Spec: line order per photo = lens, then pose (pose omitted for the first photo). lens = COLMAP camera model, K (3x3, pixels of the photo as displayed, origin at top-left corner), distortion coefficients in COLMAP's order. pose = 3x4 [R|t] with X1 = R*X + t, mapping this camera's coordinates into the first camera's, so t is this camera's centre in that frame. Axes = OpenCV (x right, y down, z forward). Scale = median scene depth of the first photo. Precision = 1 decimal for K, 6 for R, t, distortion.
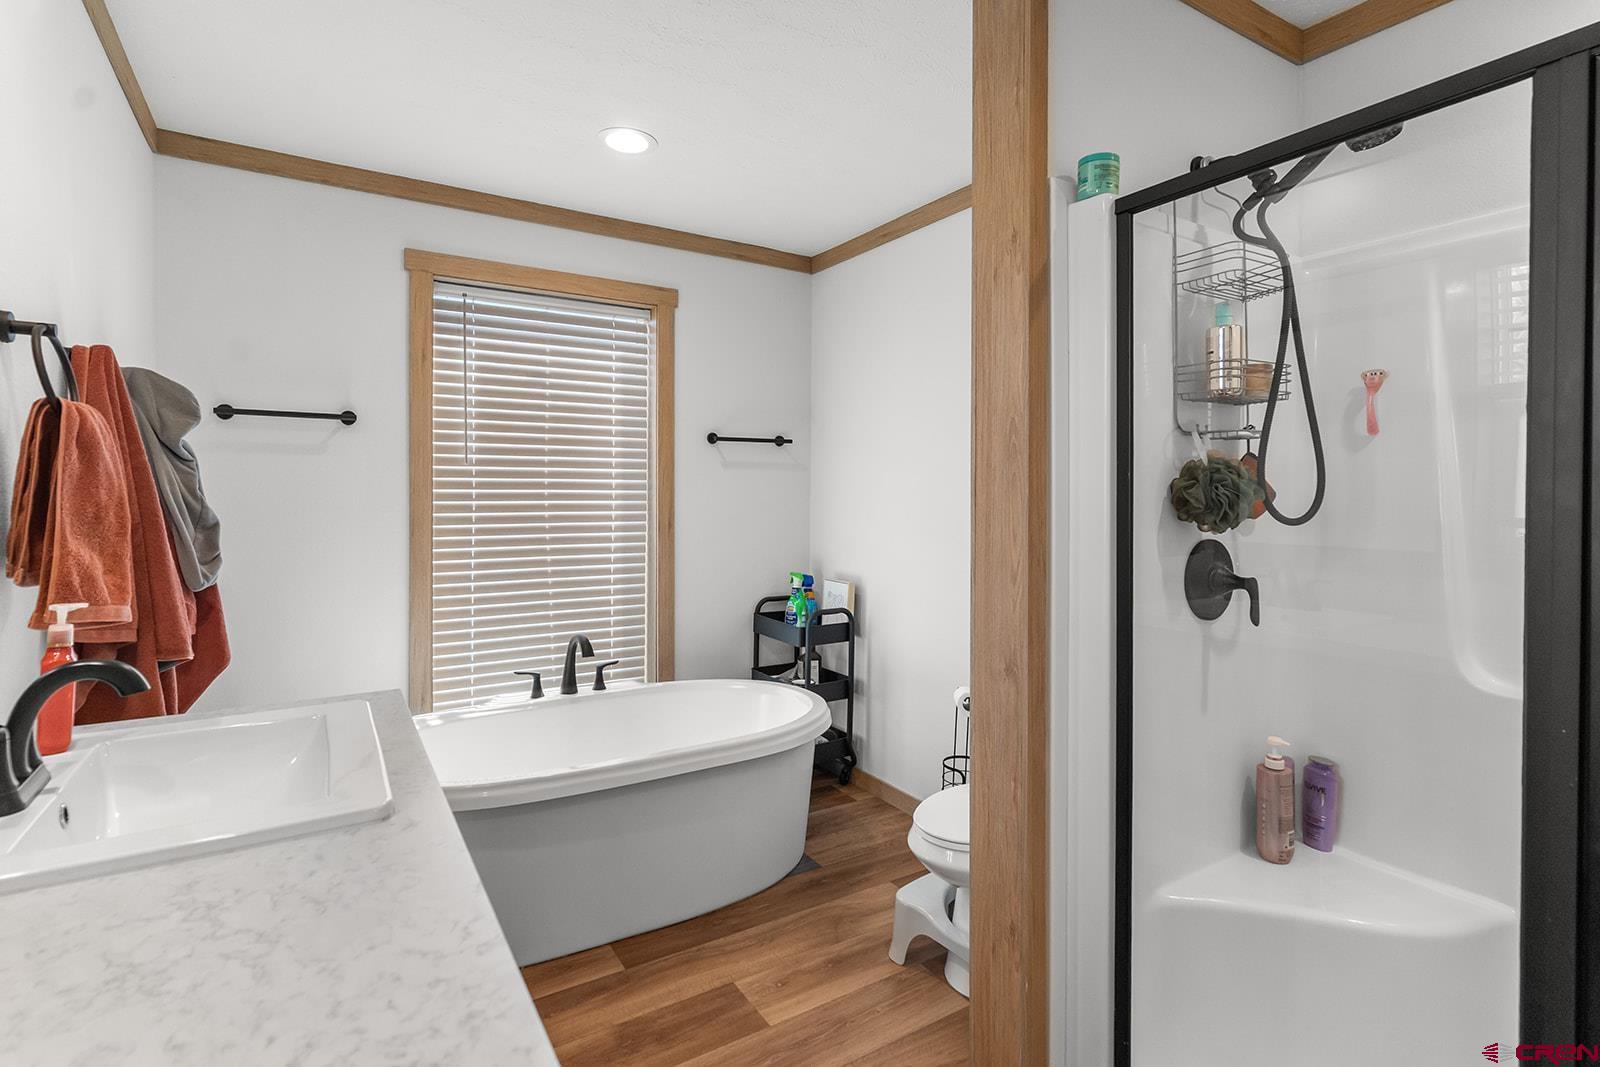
lens RADIAL K [[776.3, 0, 802.2], [0, 776.3, 493.6], [0, 0, 1]] dist [-0.000214, 0.000670]
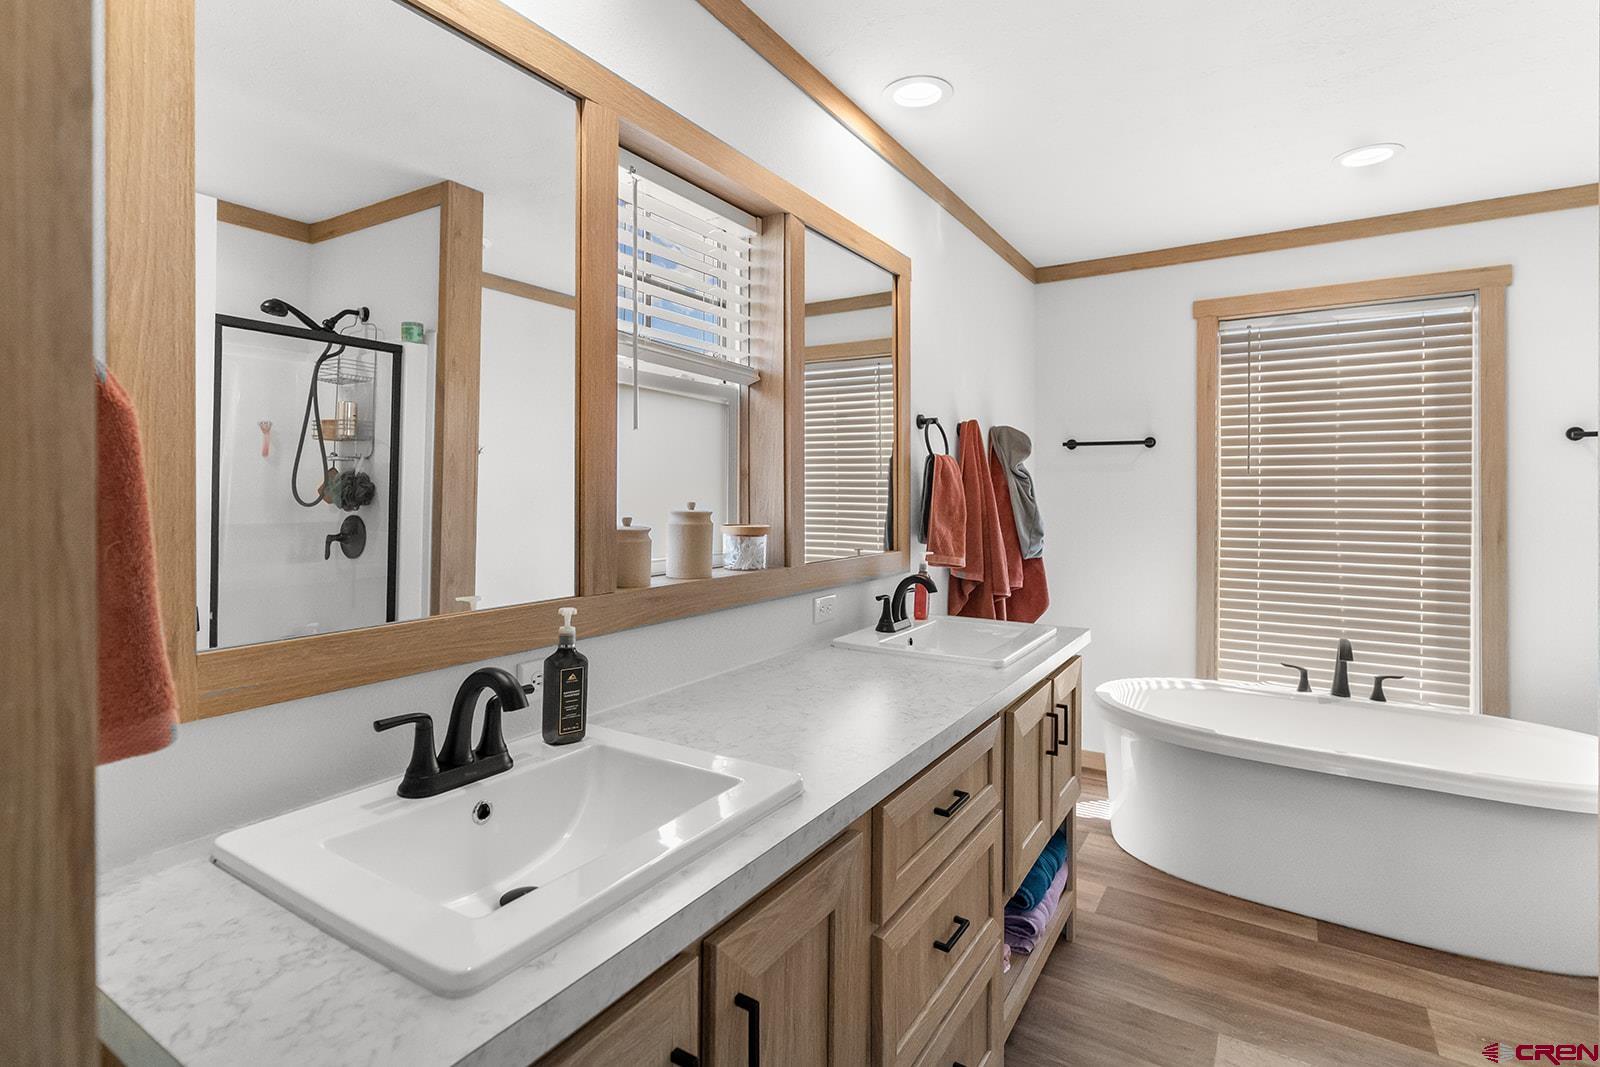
lens RADIAL K [[786.5, 0, 805.0], [0, 786.5, 470.1], [0, 0, 1]] dist [0.000394, 0.000743]
pose [[0.439545, -0.028456, -0.897770, 0.388468], [-0.004006, 0.999426, -0.033639, -0.004078], [0.898212, 0.018382, 0.439178, -0.115450]]
